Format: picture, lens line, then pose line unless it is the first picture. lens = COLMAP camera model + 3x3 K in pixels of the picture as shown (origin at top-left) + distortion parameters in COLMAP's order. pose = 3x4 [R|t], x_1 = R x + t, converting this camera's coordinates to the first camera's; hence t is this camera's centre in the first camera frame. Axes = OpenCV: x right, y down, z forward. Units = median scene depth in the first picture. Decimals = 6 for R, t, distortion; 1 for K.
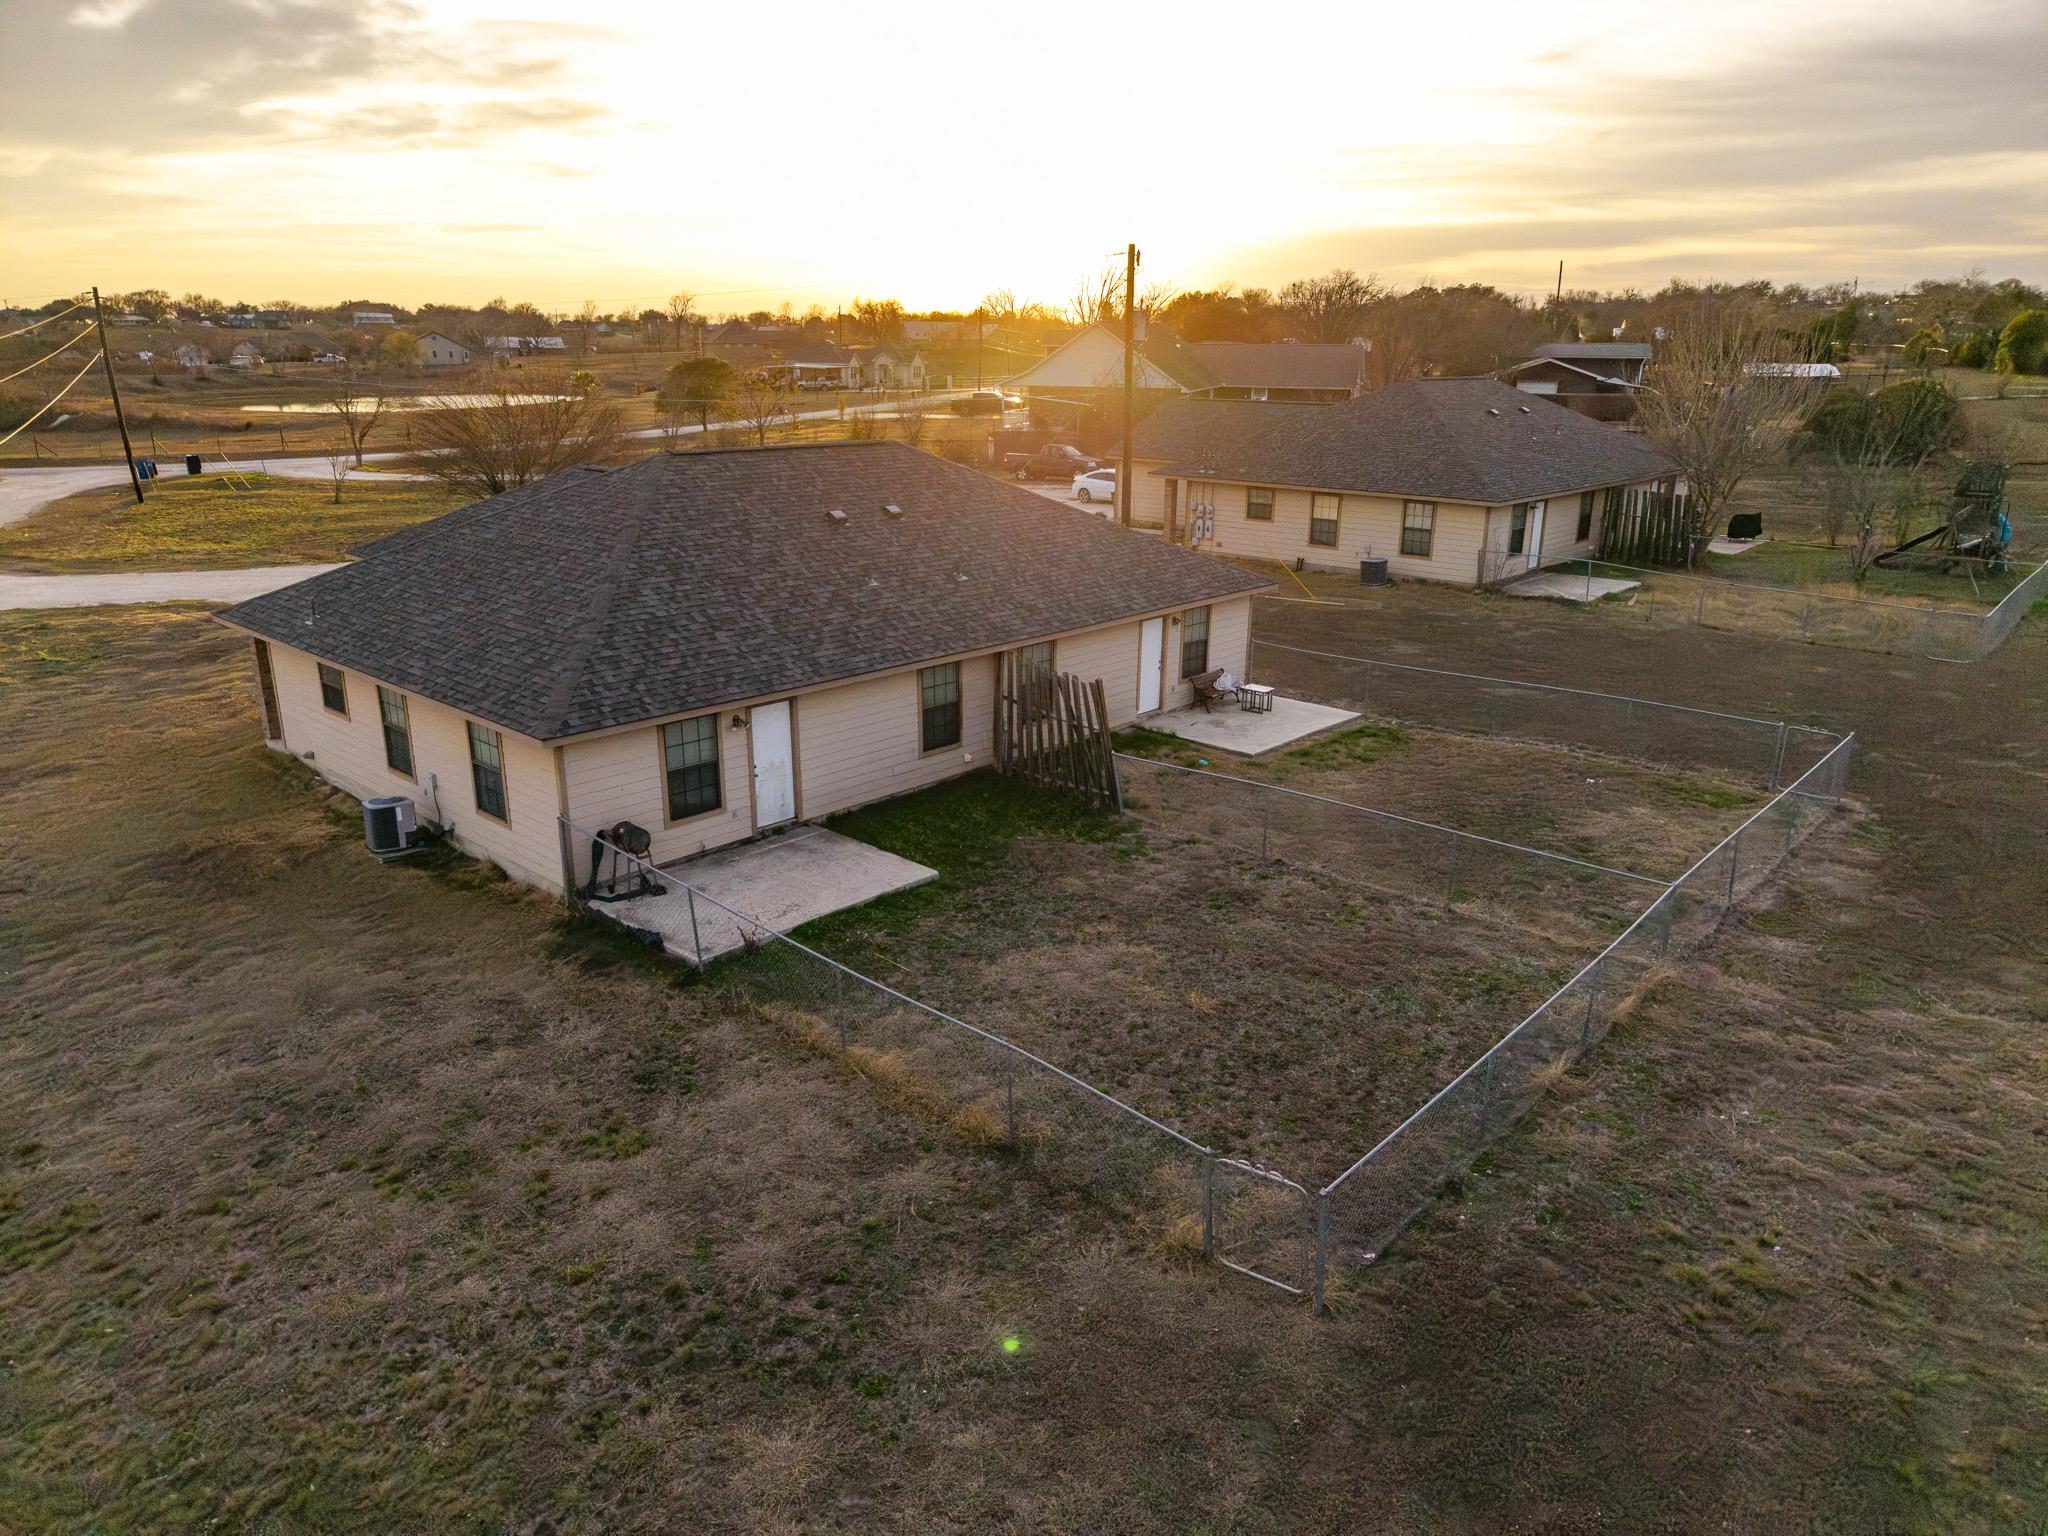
lens RADIAL K [[1376.1, 0, 1015.4], [0, 1376.1, 761.6], [0, 0, 1]] dist [0.017978, -0.017061]
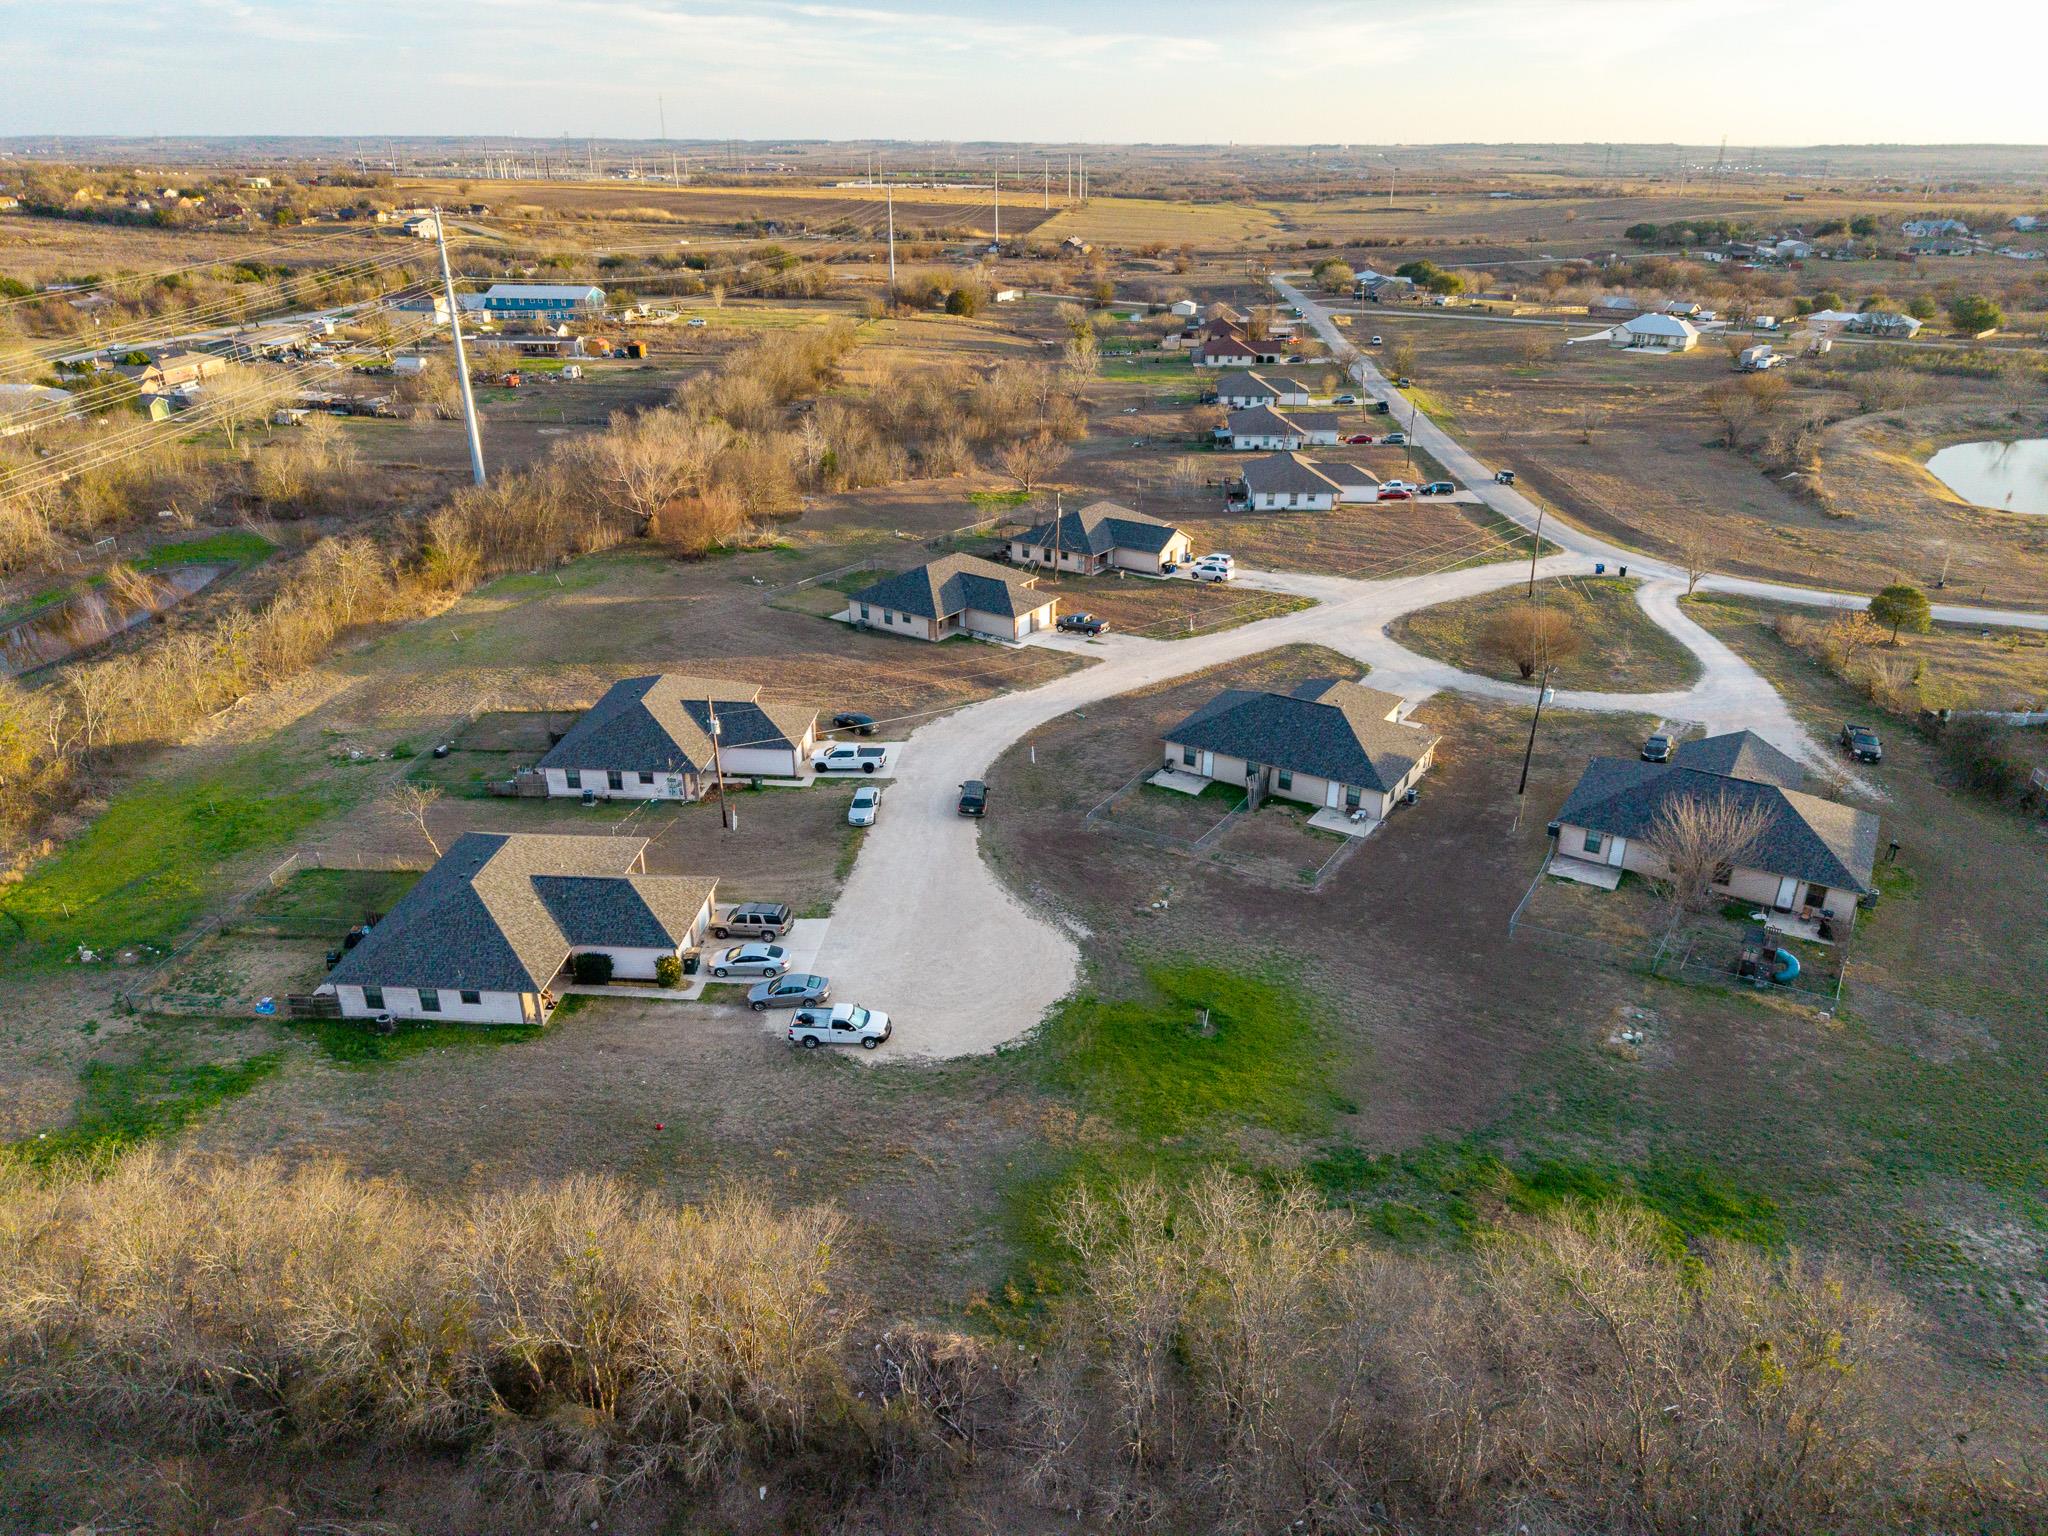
lens RADIAL K [[1376.1, 0, 1025.7], [0, 1376.1, 771.4], [0, 0, 1]] dist [0.017978, -0.017061]
pose [[0.183342, 0.403299, -0.896513, 3.836072], [-0.291807, 0.893194, 0.342130, -1.365160], [0.938741, 0.198883, 0.281445, -0.887735]]
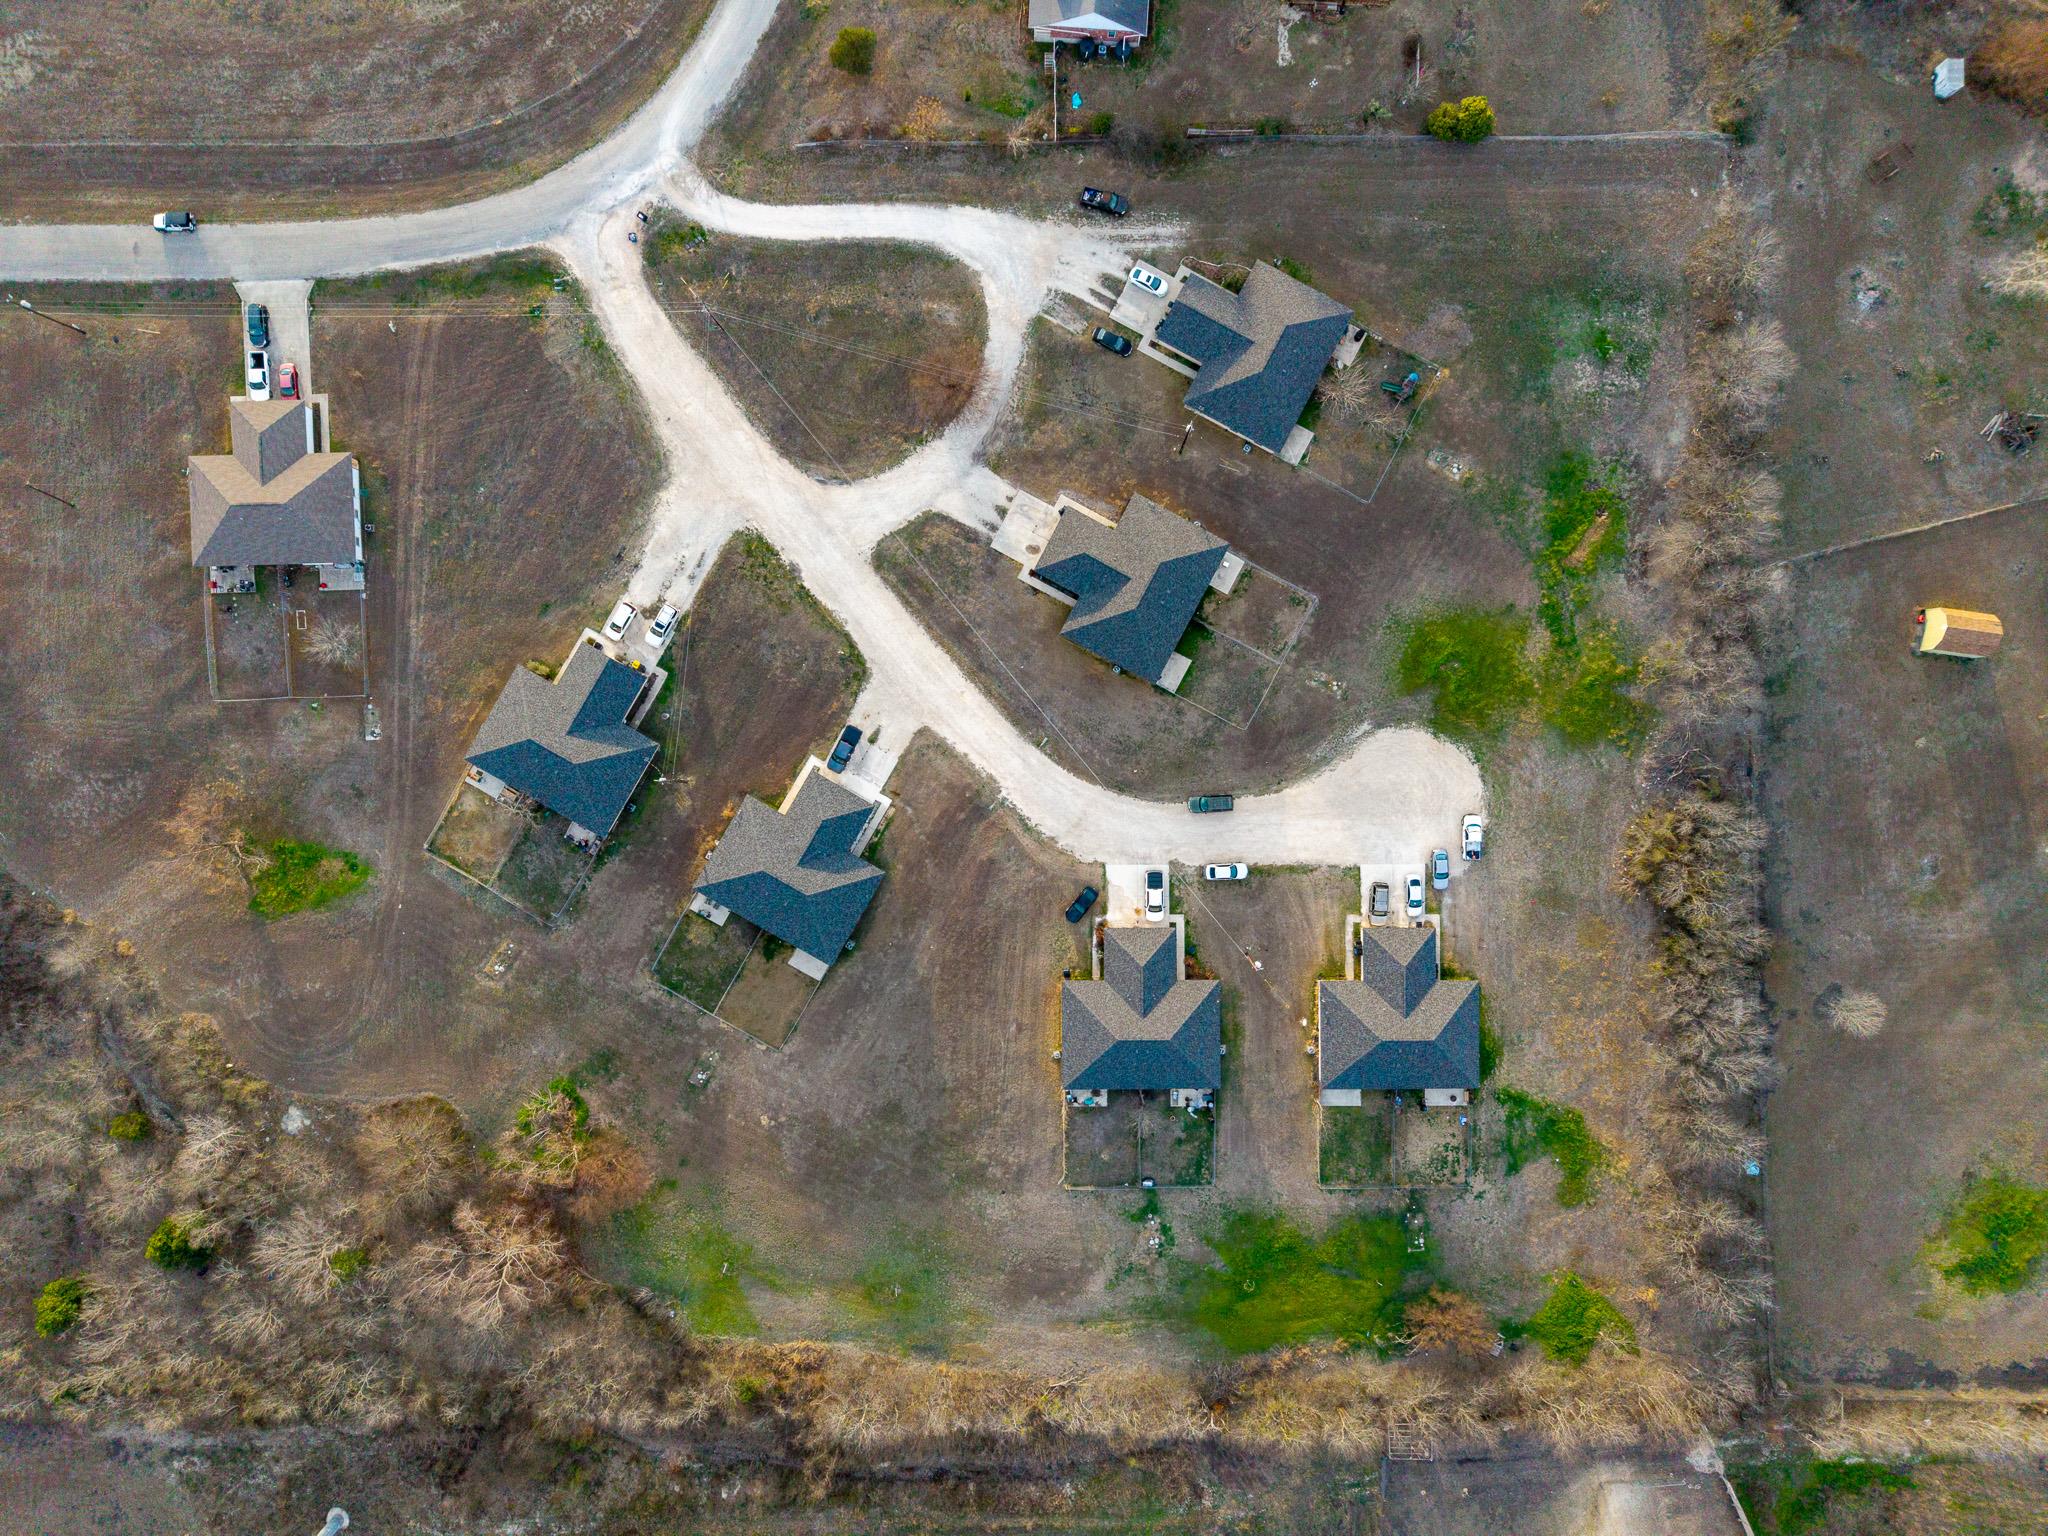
lens RADIAL K [[1376.1, 0, 1030.6], [0, 1376.1, 770.0], [0, 0, 1]] dist [0.017978, -0.017061]
pose [[0.966078, -0.258066, 0.009766, -1.050540], [0.062849, 0.271618, 0.960351, -6.495107], [-0.250486, -0.927160, 0.278623, -1.327751]]
